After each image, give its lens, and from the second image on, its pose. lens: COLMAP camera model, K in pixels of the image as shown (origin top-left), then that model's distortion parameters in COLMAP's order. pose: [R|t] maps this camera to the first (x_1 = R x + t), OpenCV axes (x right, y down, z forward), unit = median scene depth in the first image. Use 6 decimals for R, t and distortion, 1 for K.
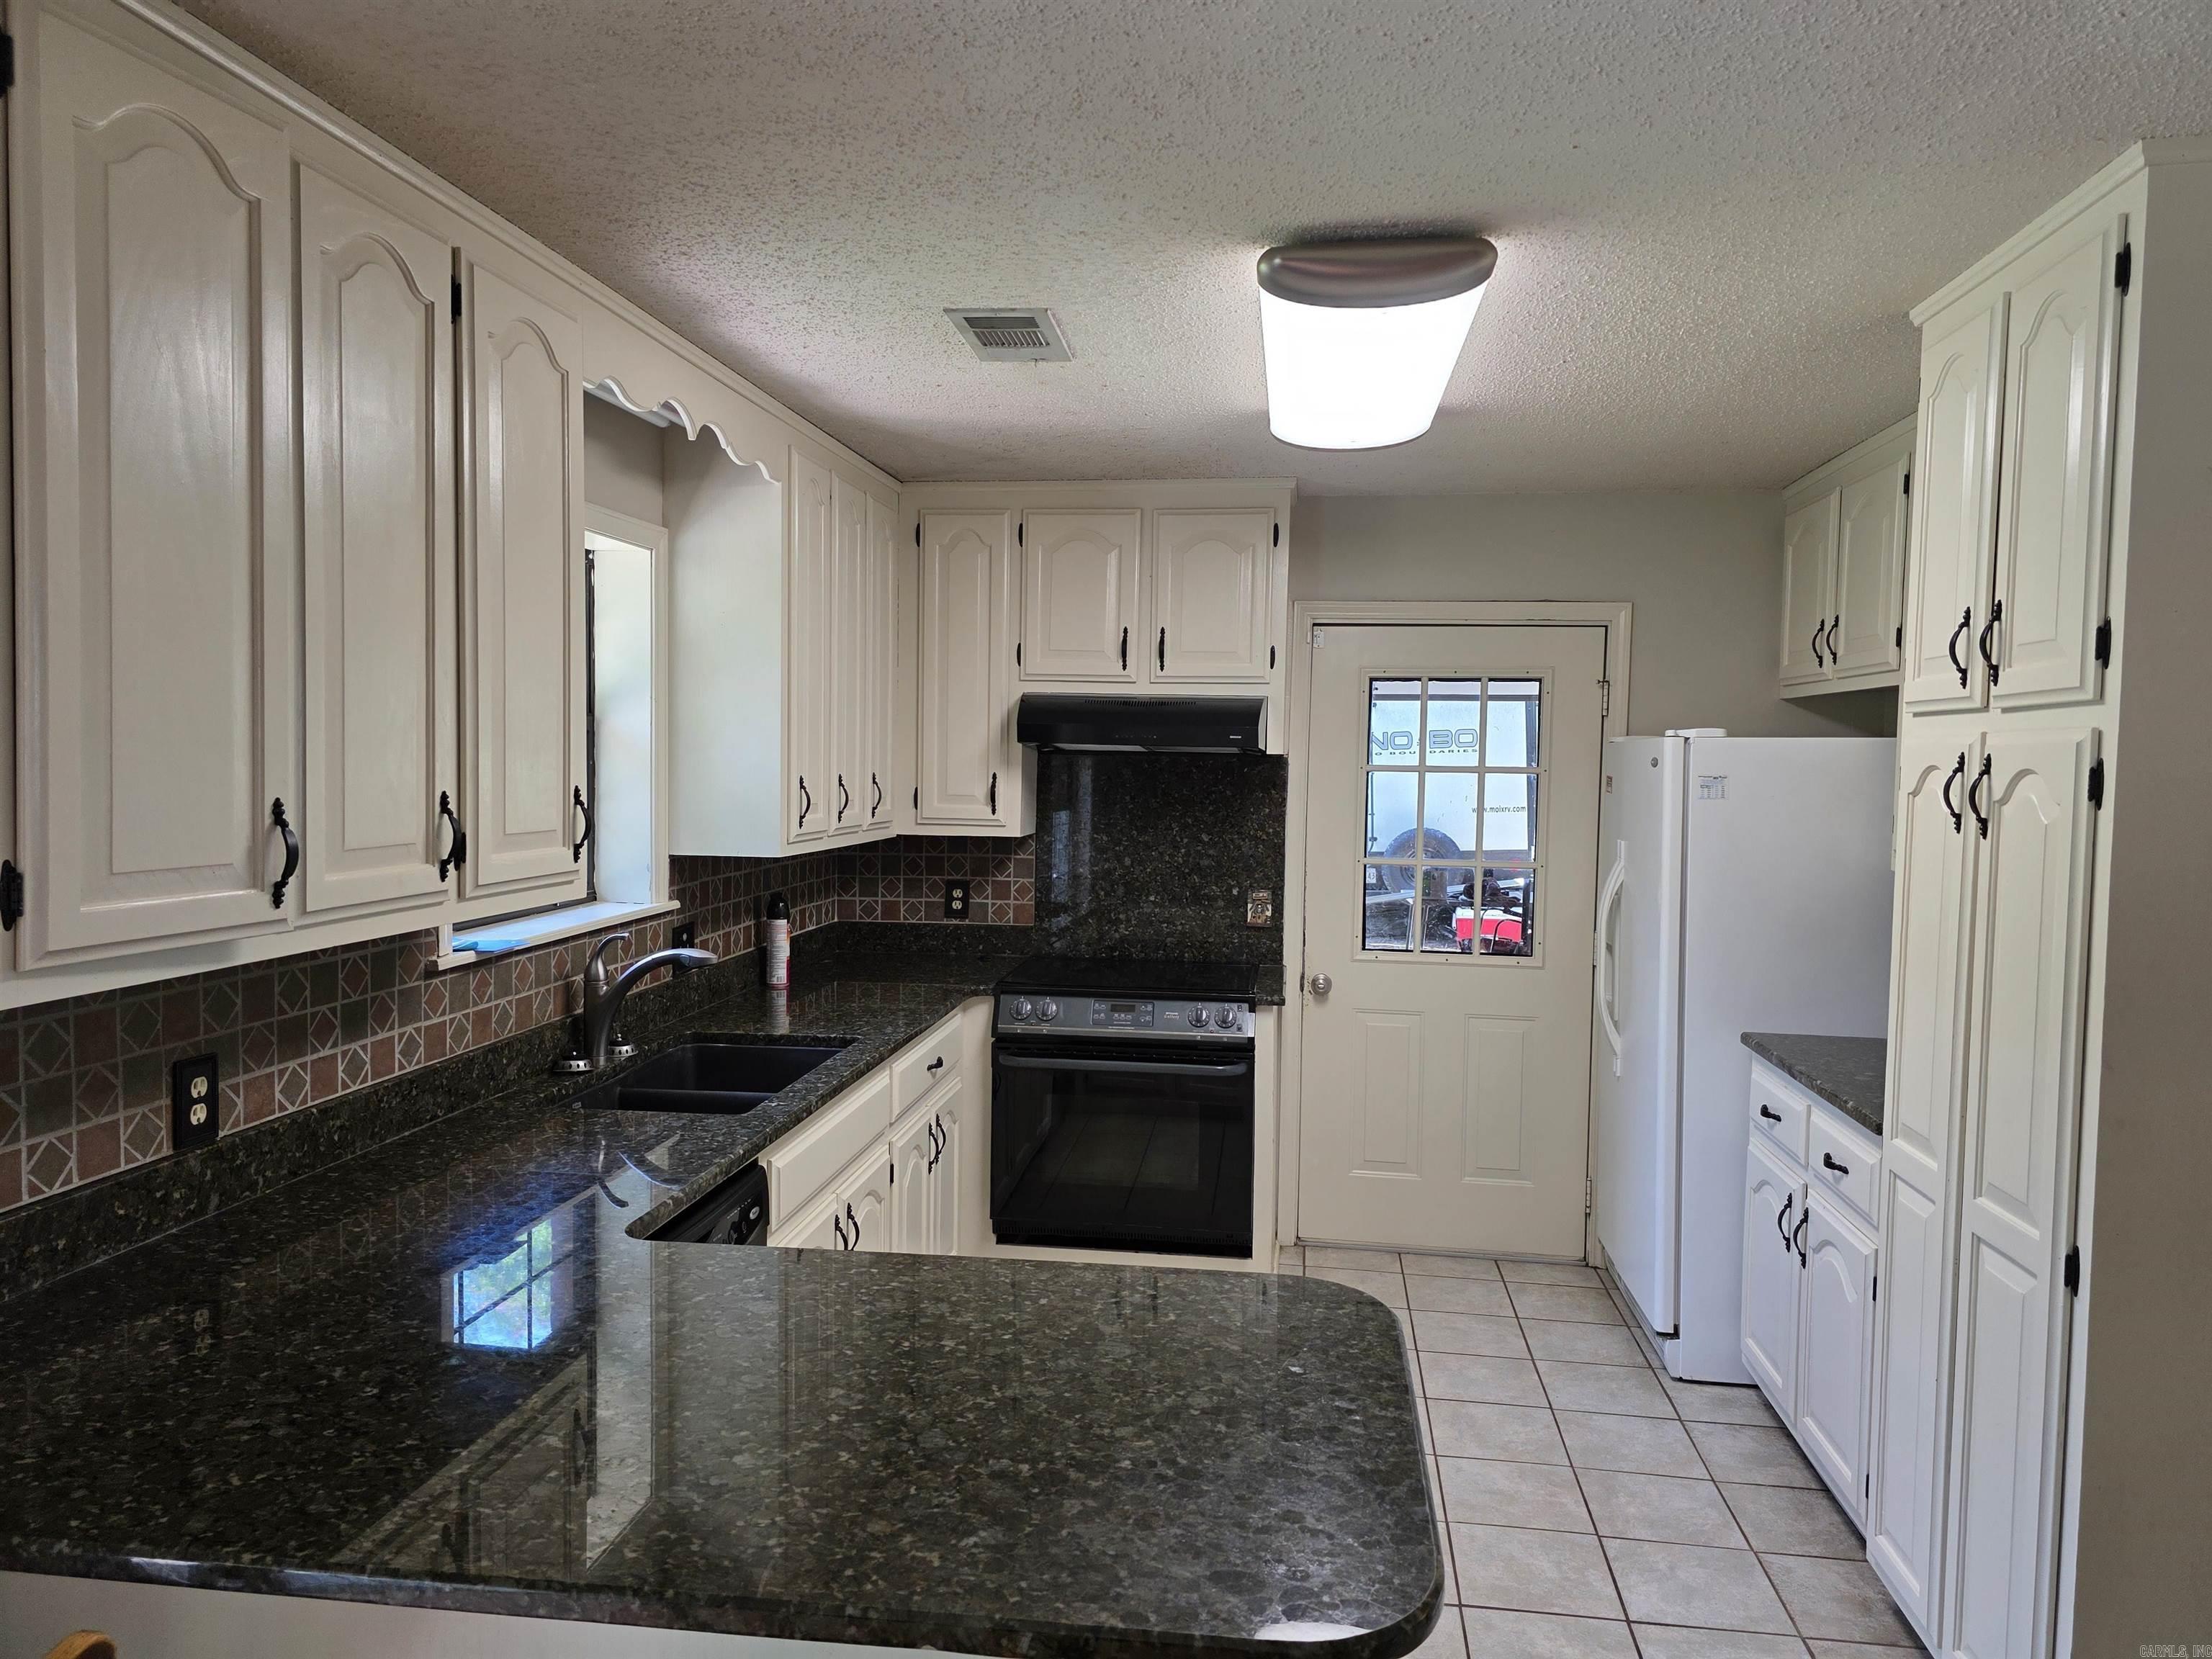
lens RADIAL K [[1480.8, 0, 1106.3], [0, 1480.8, 822.4], [0, 0, 1]] dist [0.044612, -0.024659]
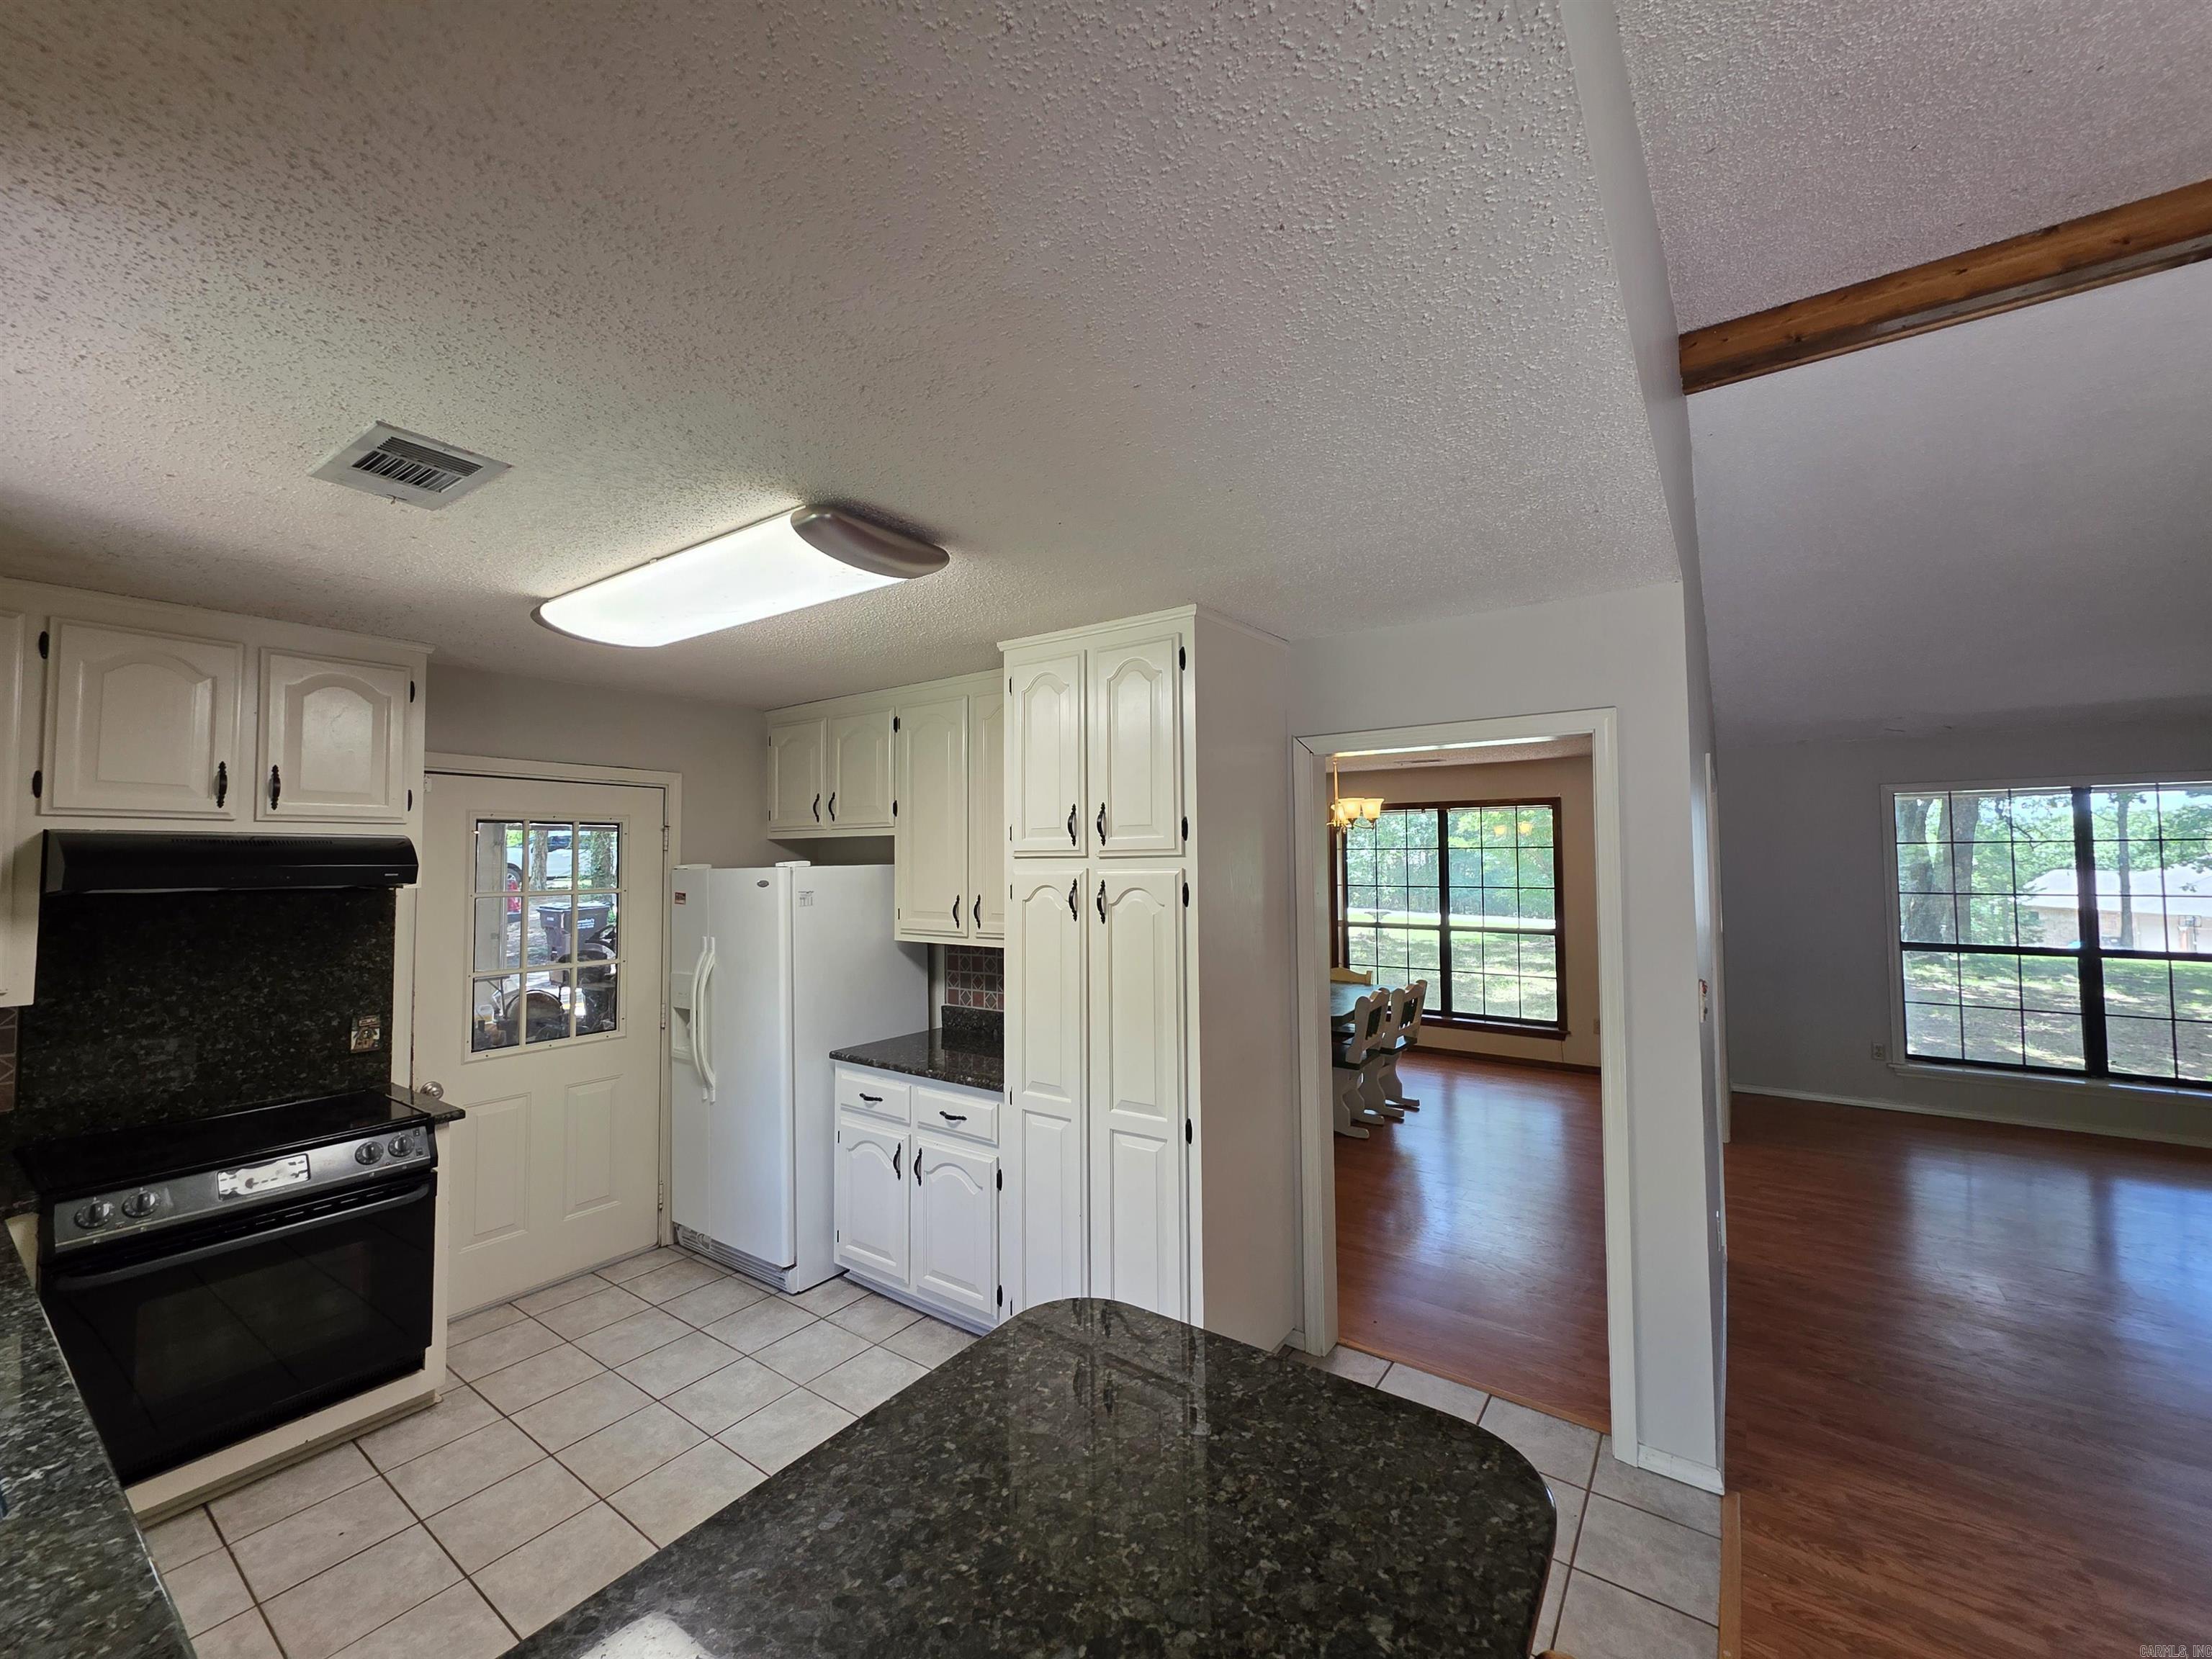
lens RADIAL K [[881.5, 0, 1107.2], [0, 881.5, 823.7], [0, 0, 1]] dist [0.004511, 0.000661]
pose [[0.462891, 0.015151, 0.886286, -0.238580], [0.056992, 0.997276, -0.046814, -0.035727], [-0.884581, 0.072181, 0.460767, 0.250045]]
